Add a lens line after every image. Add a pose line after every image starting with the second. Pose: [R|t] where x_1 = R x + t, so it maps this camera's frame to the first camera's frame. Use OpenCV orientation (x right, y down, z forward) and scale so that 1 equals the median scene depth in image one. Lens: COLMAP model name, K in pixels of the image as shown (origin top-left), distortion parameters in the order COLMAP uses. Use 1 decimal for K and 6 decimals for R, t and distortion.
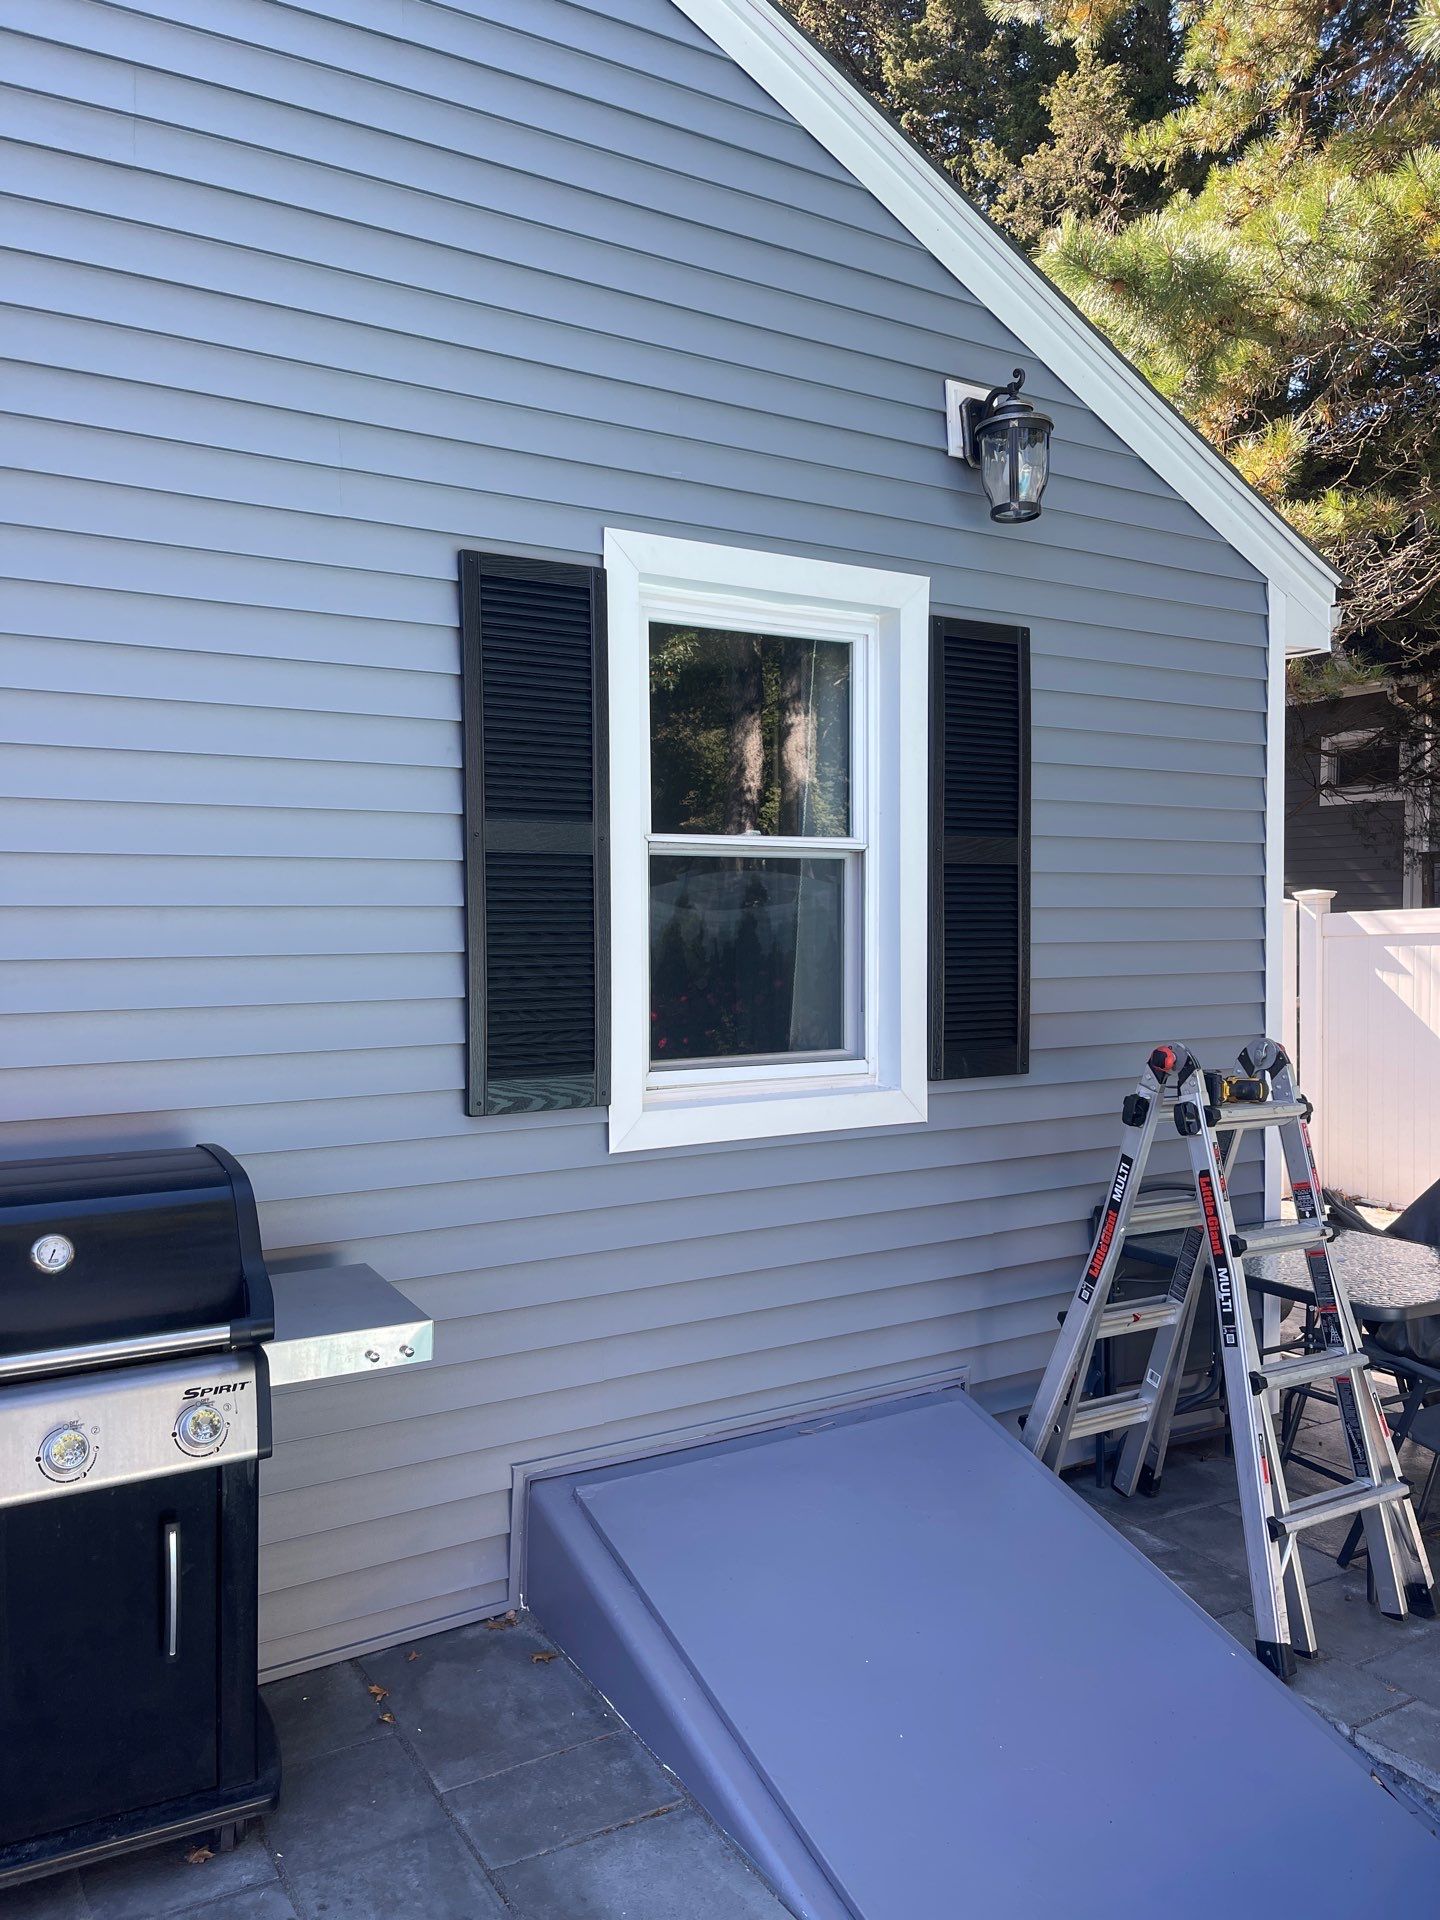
lens RADIAL K [[1467.3, 0, 727.5], [0, 1467.3, 965.8], [0, 0, 1]] dist [0.042527, -0.039548]
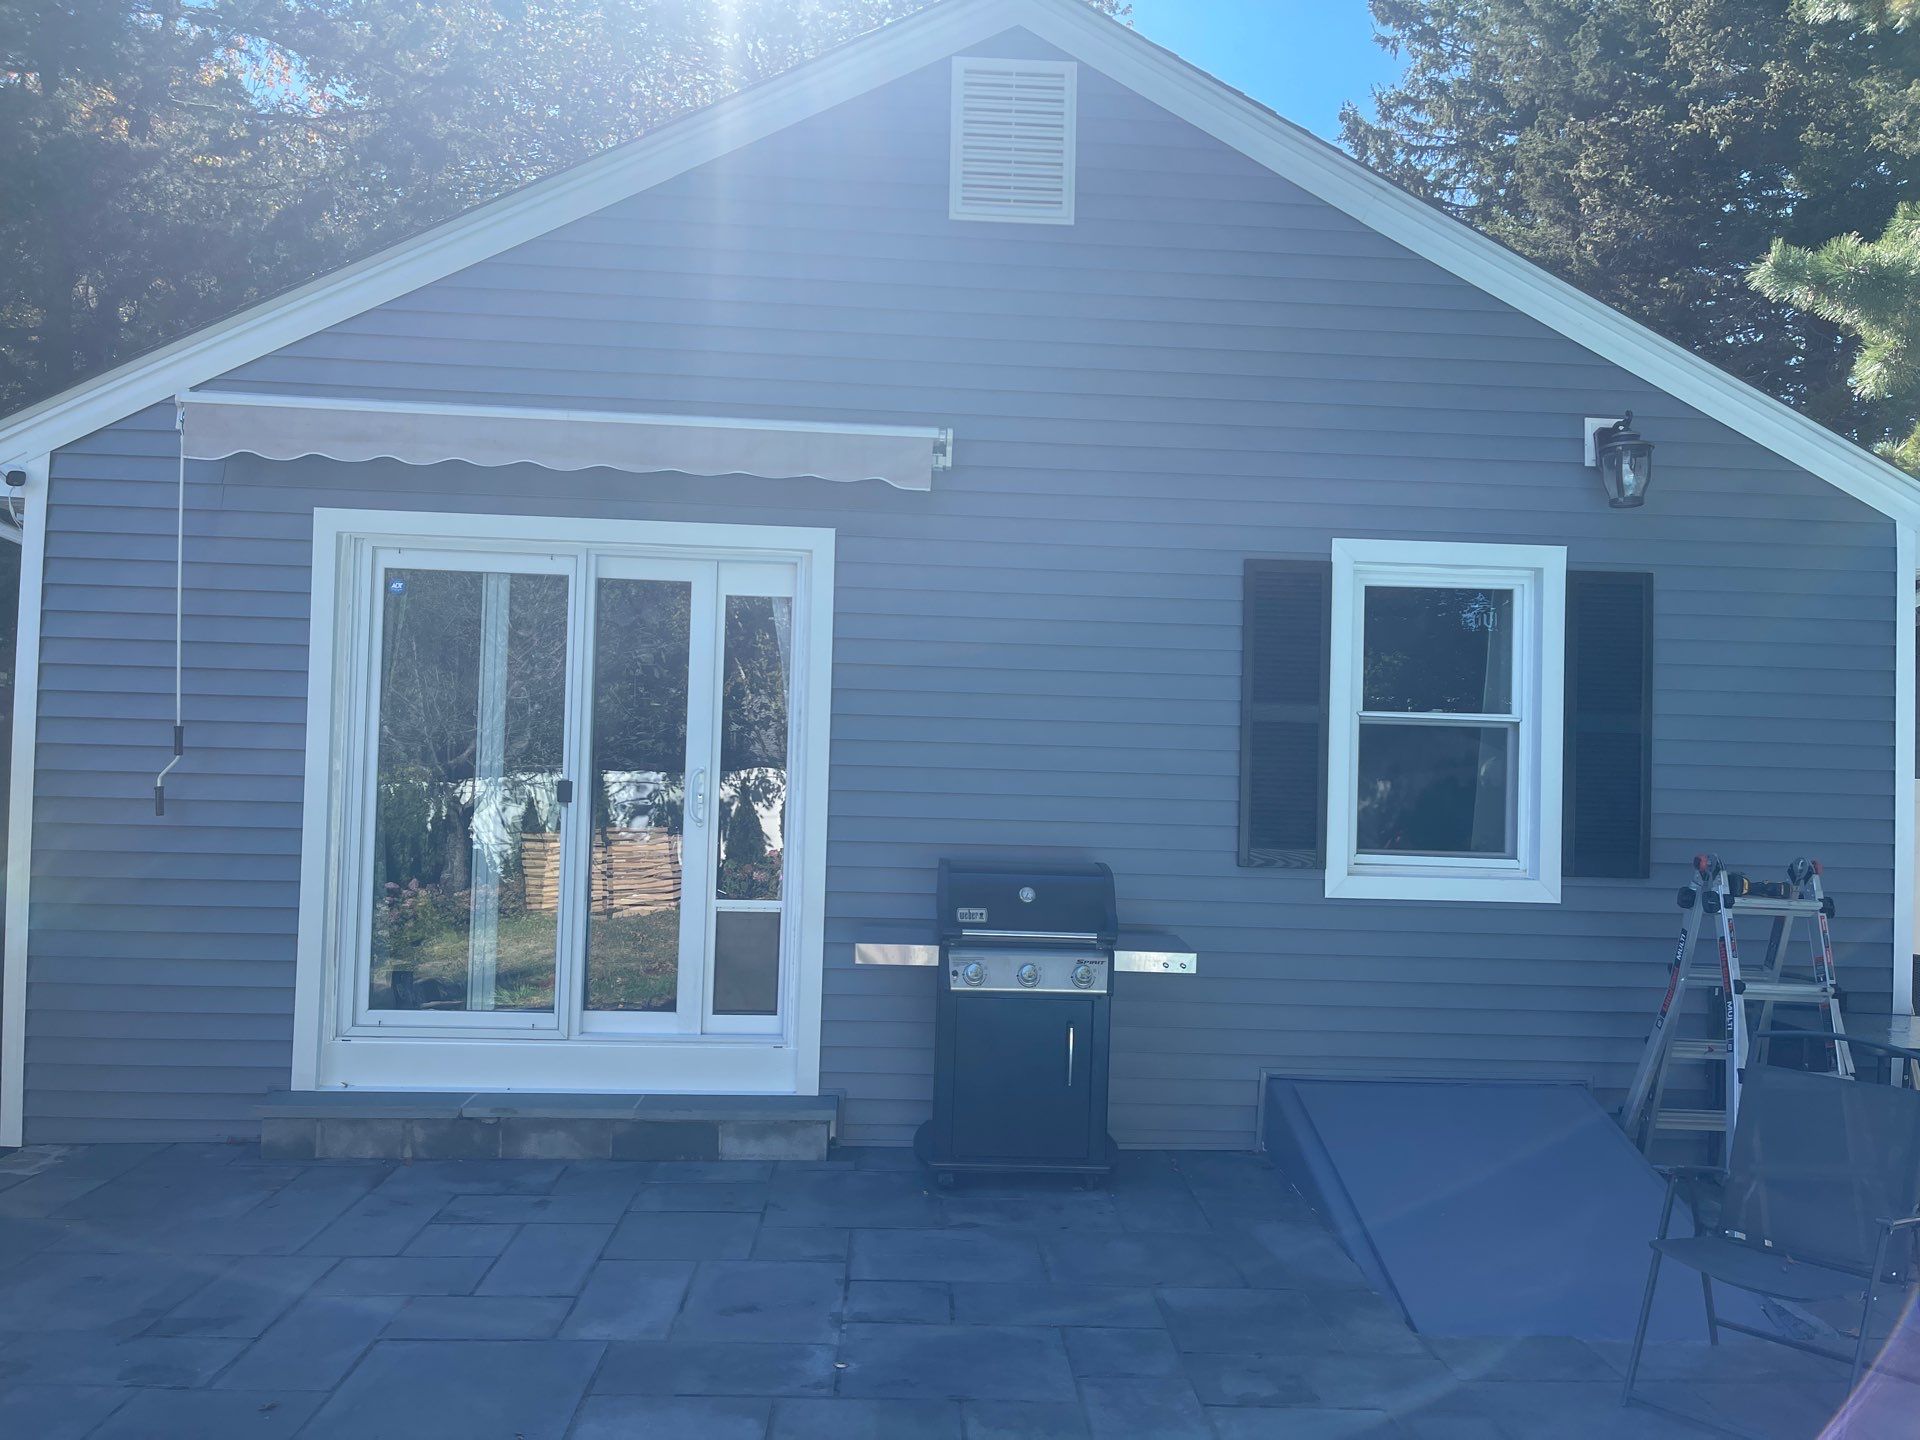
lens RADIAL K [[1467.3, 0, 968.3], [0, 1467.3, 726.4], [0, 0, 1]] dist [0.042527, -0.039548]
pose [[0.877451, 0.011753, -0.479522, 0.343082], [-0.046953, 0.997003, -0.061479, 0.049341], [0.477363, 0.076460, 0.875373, -0.655594]]
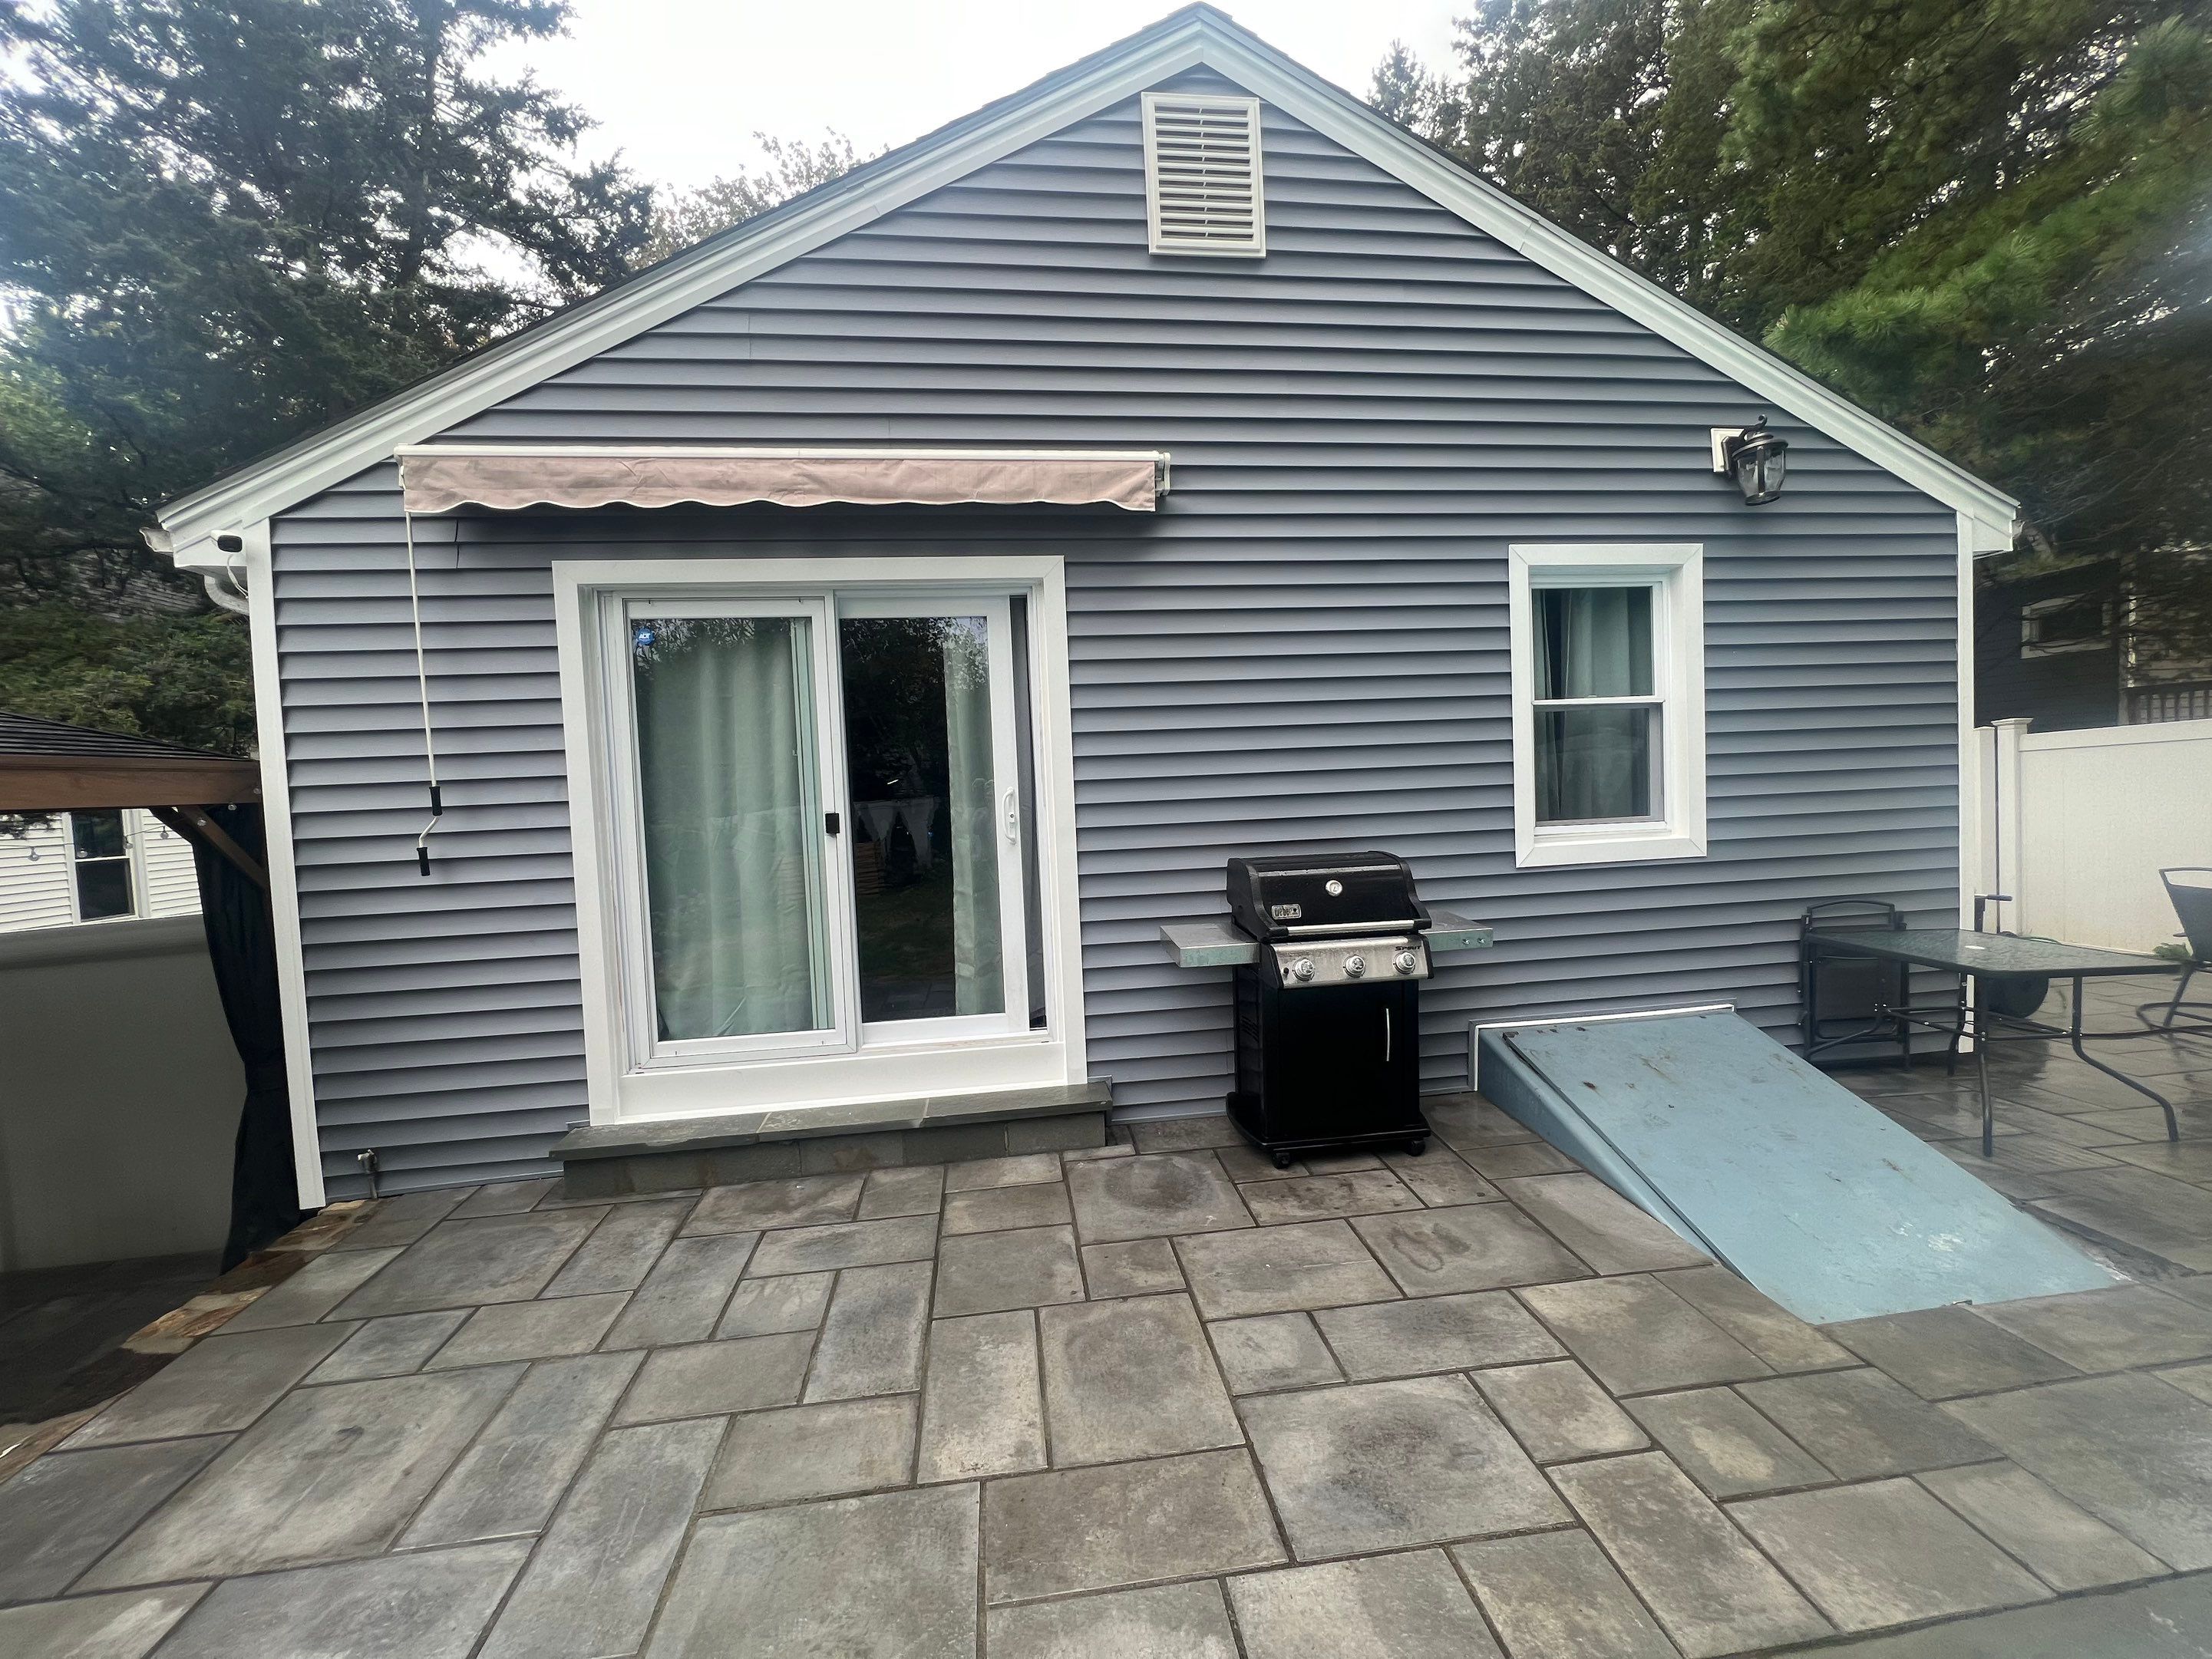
lens RADIAL K [[886.7, 0, 1097.7], [0, 886.7, 818.4], [0, 0, 1]] dist [-0.002801, -0.000324]
pose [[0.909009, -0.022085, -0.416191, -0.088248], [0.026373, 0.999642, 0.004557, 0.040164], [0.415941, -0.015119, 0.909266, -0.266484]]
